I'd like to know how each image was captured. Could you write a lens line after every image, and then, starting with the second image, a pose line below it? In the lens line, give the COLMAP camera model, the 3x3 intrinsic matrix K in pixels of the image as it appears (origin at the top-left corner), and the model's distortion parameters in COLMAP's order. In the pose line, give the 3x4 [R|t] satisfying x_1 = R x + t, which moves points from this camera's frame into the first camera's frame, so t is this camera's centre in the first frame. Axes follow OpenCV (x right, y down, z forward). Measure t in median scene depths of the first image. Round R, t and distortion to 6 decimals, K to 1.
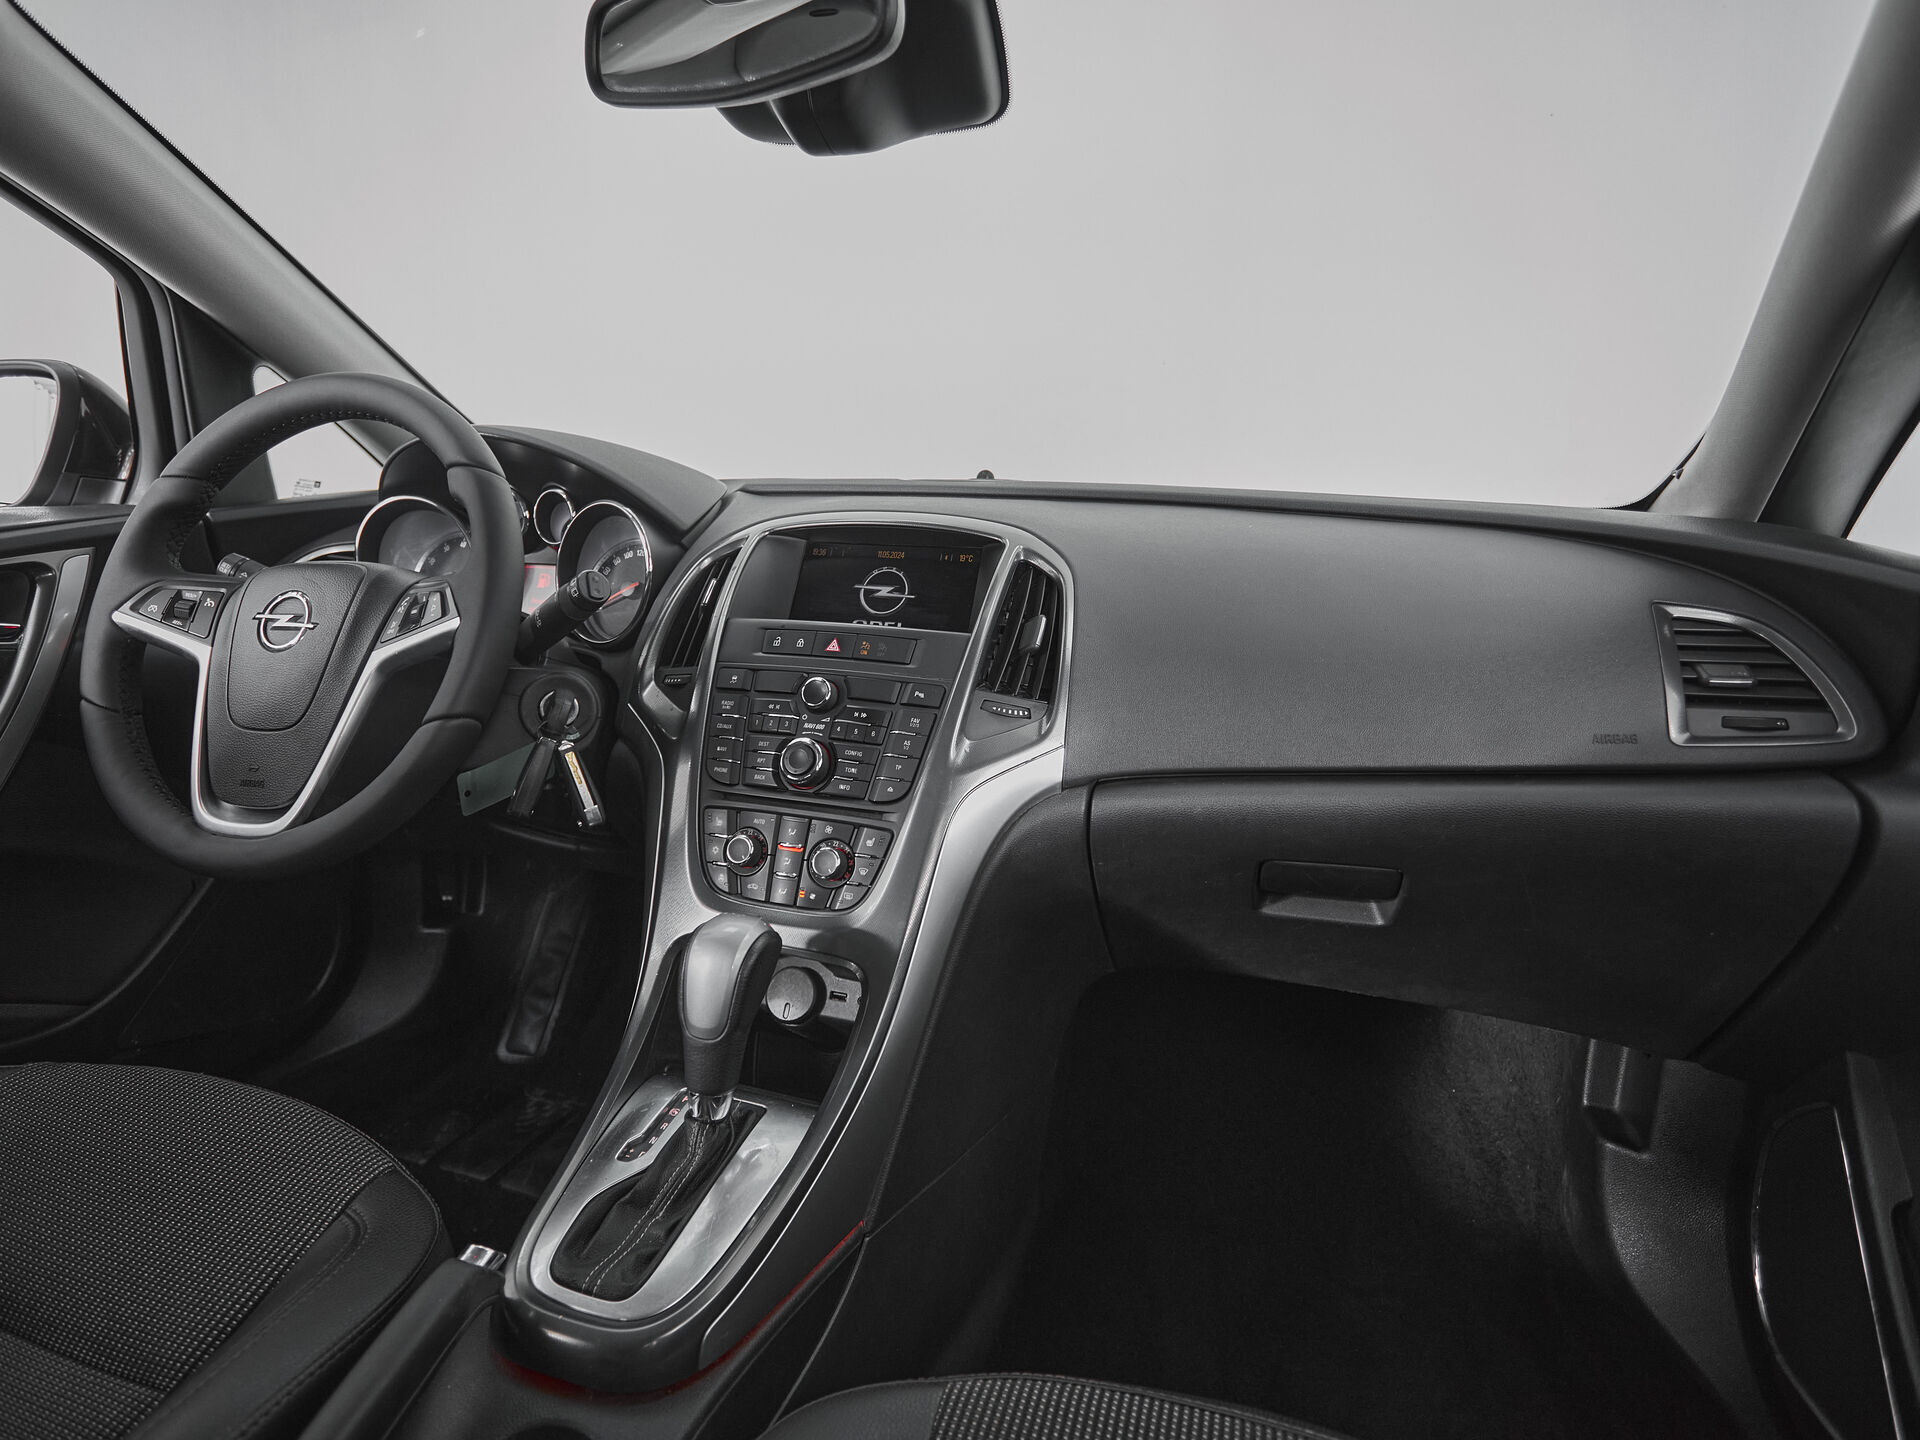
lens RADIAL K [[1027.3, 0, 960.0], [0, 1027.3, 720.0], [0, 0, 1]] dist [-0.004201, -0.000793]
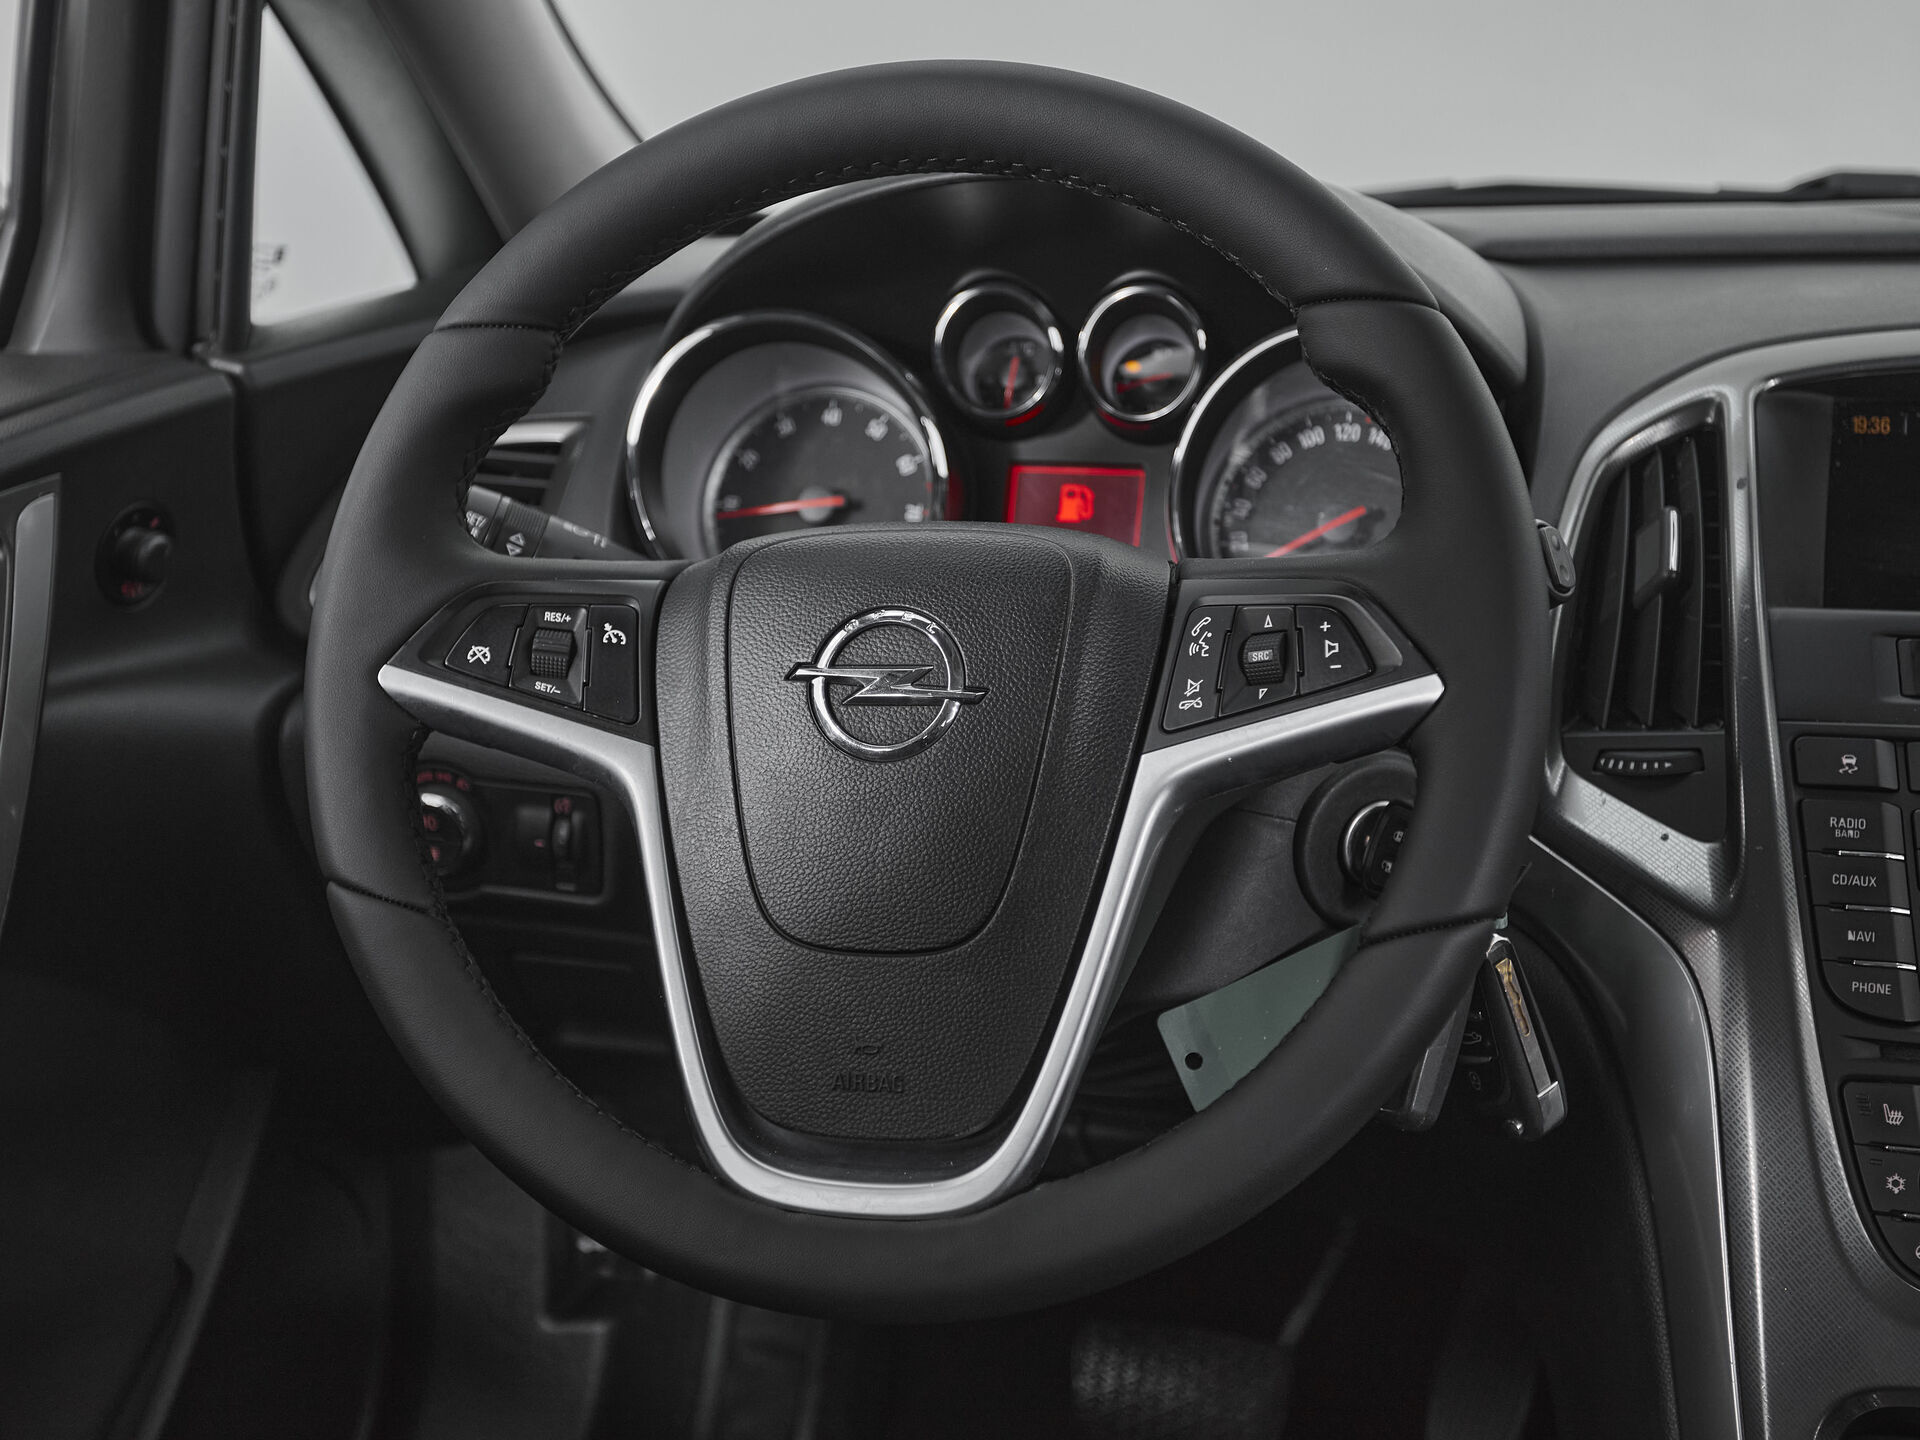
lens RADIAL K [[2520.6, 0, 895.1], [0, 2520.6, 726.9], [0, 0, 1]] dist [0.016896, 0.141196]
pose [[0.998874, -0.040490, 0.024741, -0.646877], [0.039565, 0.998539, 0.036794, -0.110530], [-0.026194, -0.035773, 0.999017, -0.015389]]
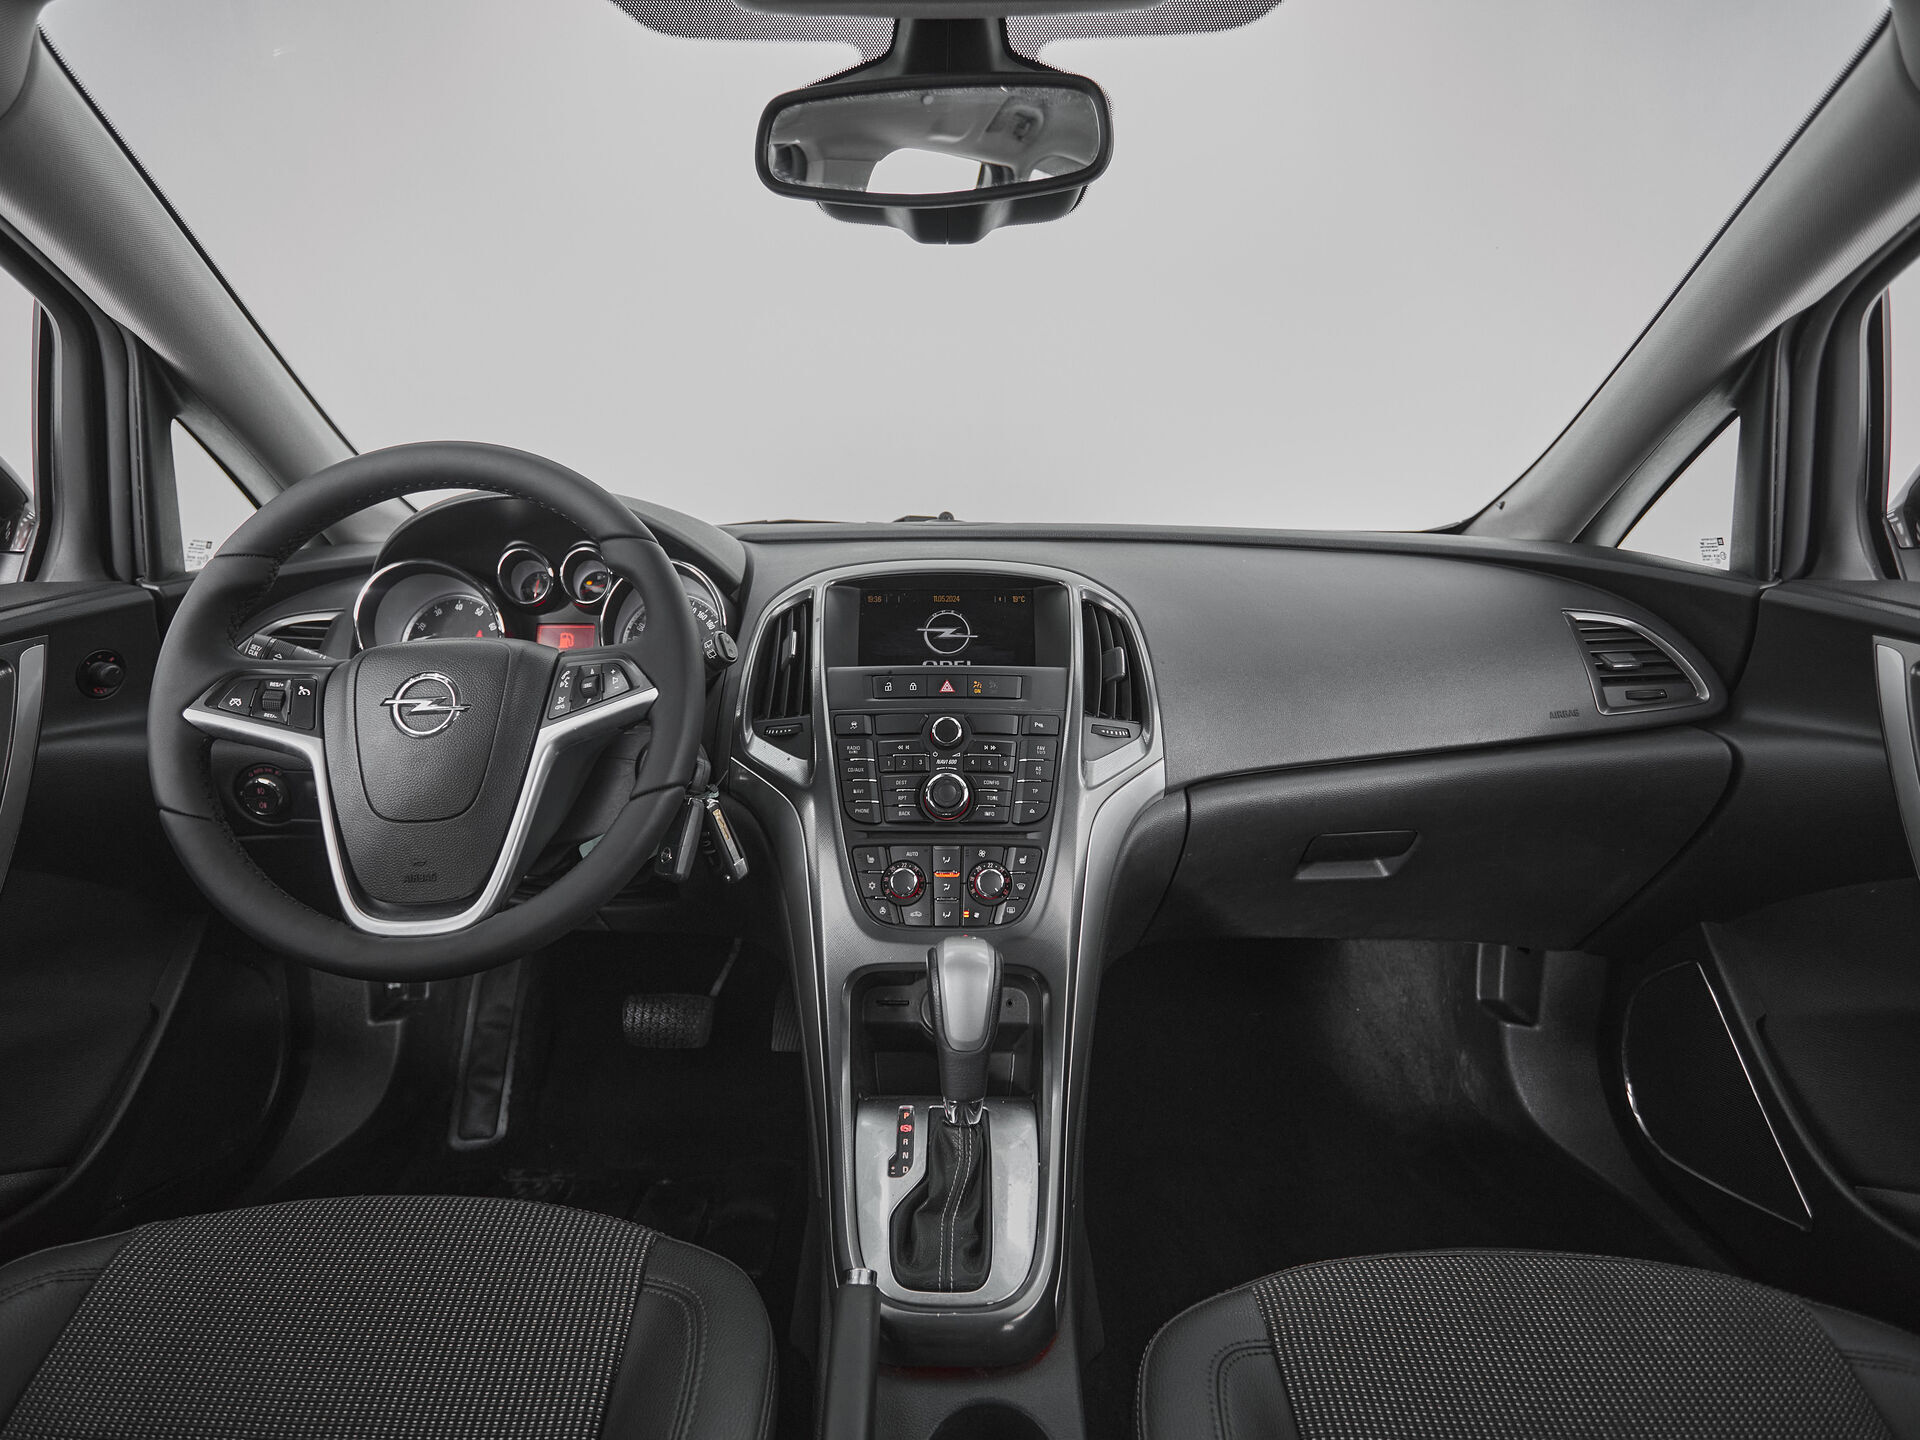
lens RADIAL K [[1030.3, 0, 931.0], [0, 1030.3, 725.6], [0, 0, 1]] dist [-0.005866, 0.000533]
pose [[0.954595, -0.085797, 0.285285, -0.460405], [0.086729, 0.996188, 0.009389, -0.043374], [-0.285003, 0.015779, 0.958397, -0.049215]]
